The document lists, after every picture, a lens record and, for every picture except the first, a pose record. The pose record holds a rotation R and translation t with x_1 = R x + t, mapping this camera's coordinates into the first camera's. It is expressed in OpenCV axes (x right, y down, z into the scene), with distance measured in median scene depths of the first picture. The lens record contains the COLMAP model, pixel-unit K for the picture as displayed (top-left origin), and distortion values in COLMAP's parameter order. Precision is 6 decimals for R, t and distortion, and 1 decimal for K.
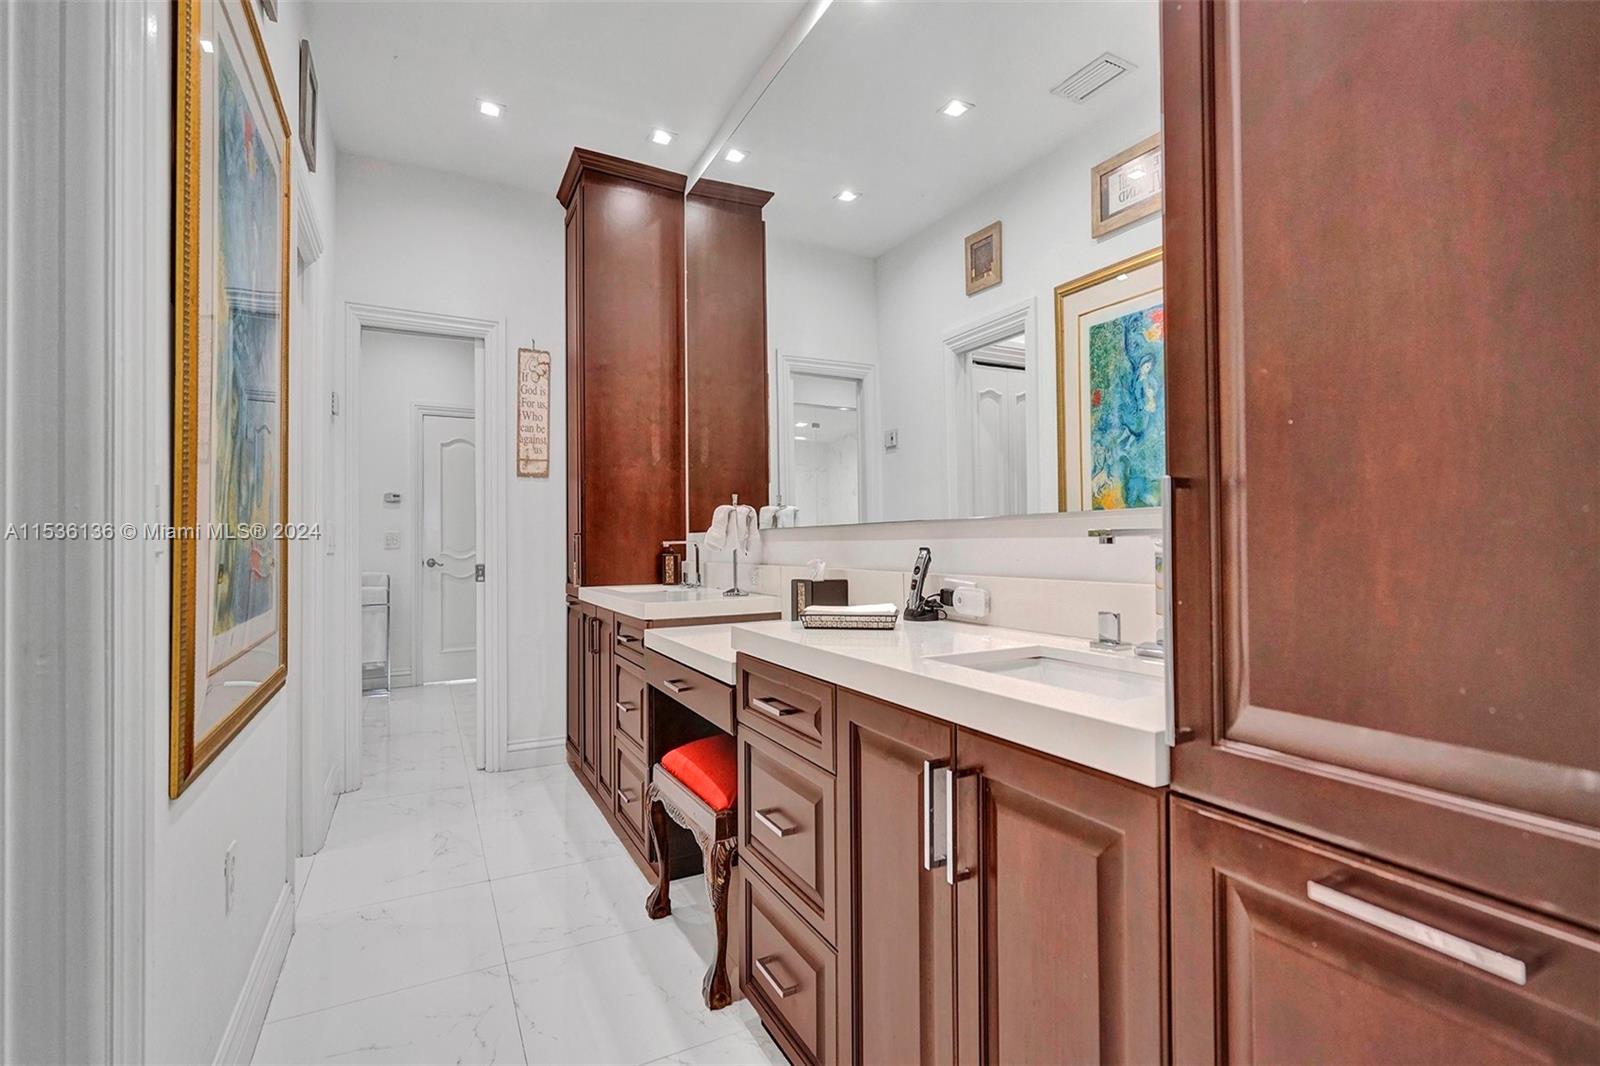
lens RADIAL K [[723.3, 0, 800.1], [0, 723.3, 534.8], [0, 0, 1]] dist [0.005496, -0.000614]
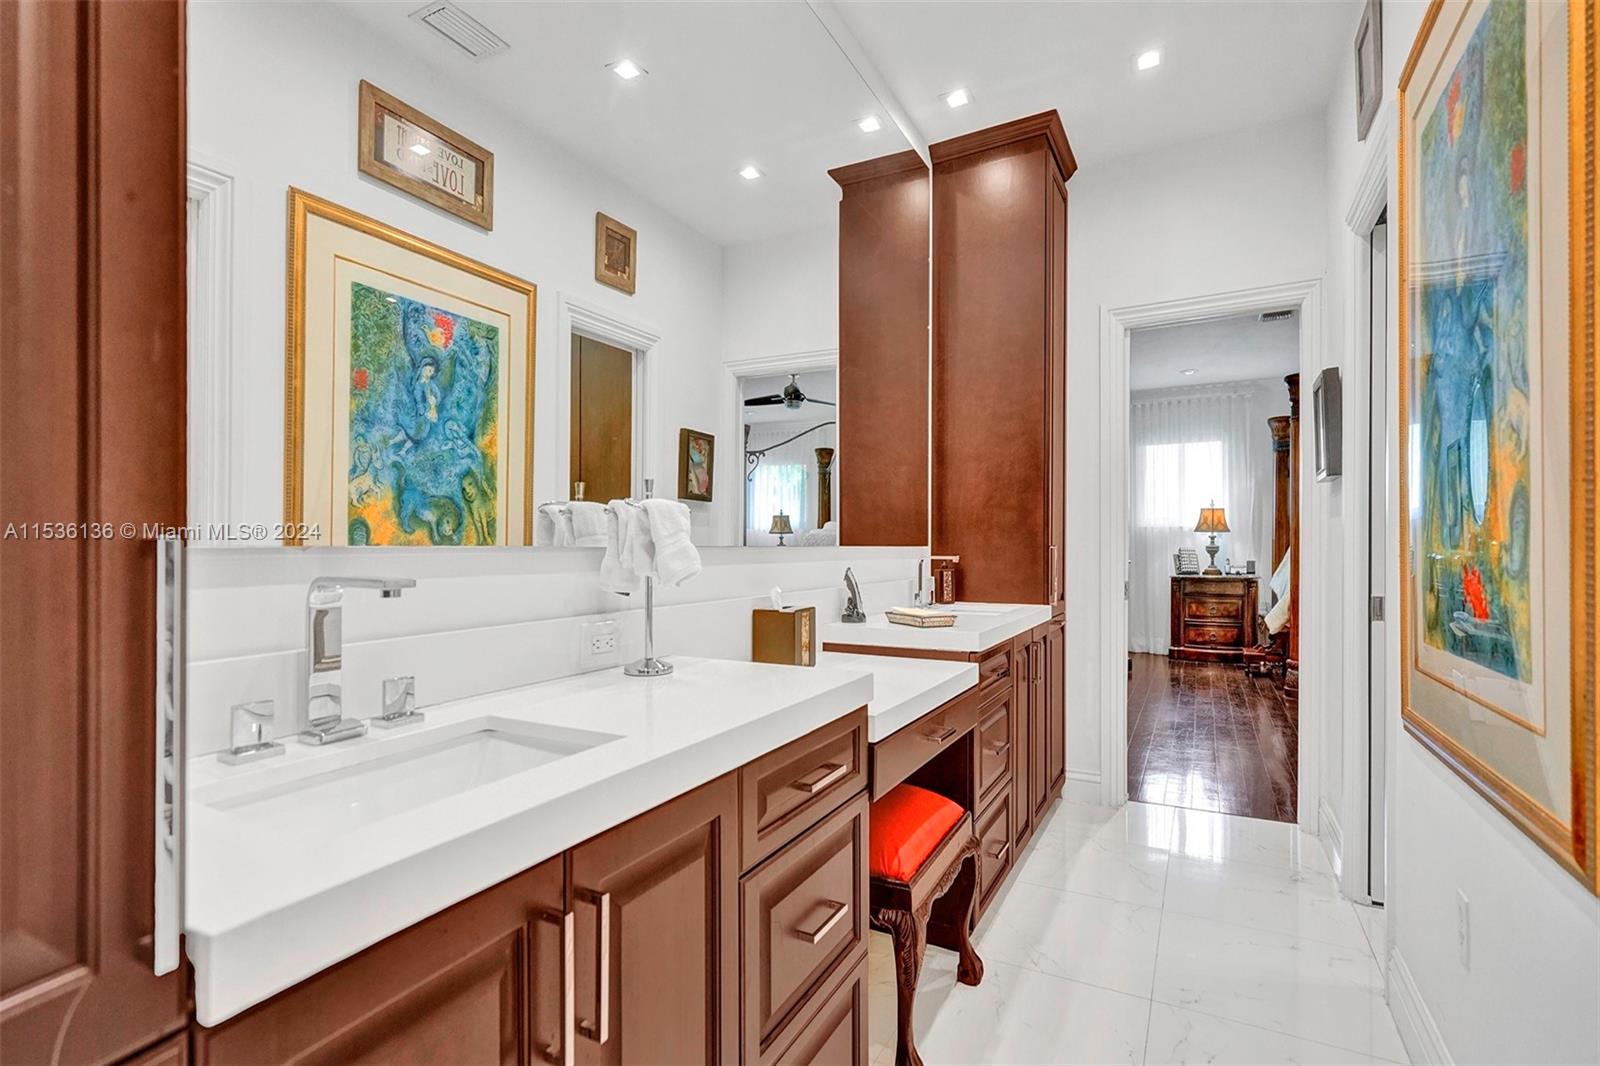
lens RADIAL K [[723.3, 0, 800.2], [0, 723.3, 542.6], [0, 0, 1]] dist [0.005496, -0.000614]
pose [[-0.528649, 0.004254, 0.848830, -0.518263], [-0.017467, 0.999721, -0.015888, -0.009124], [-0.848661, -0.023225, -0.528428, 1.042633]]
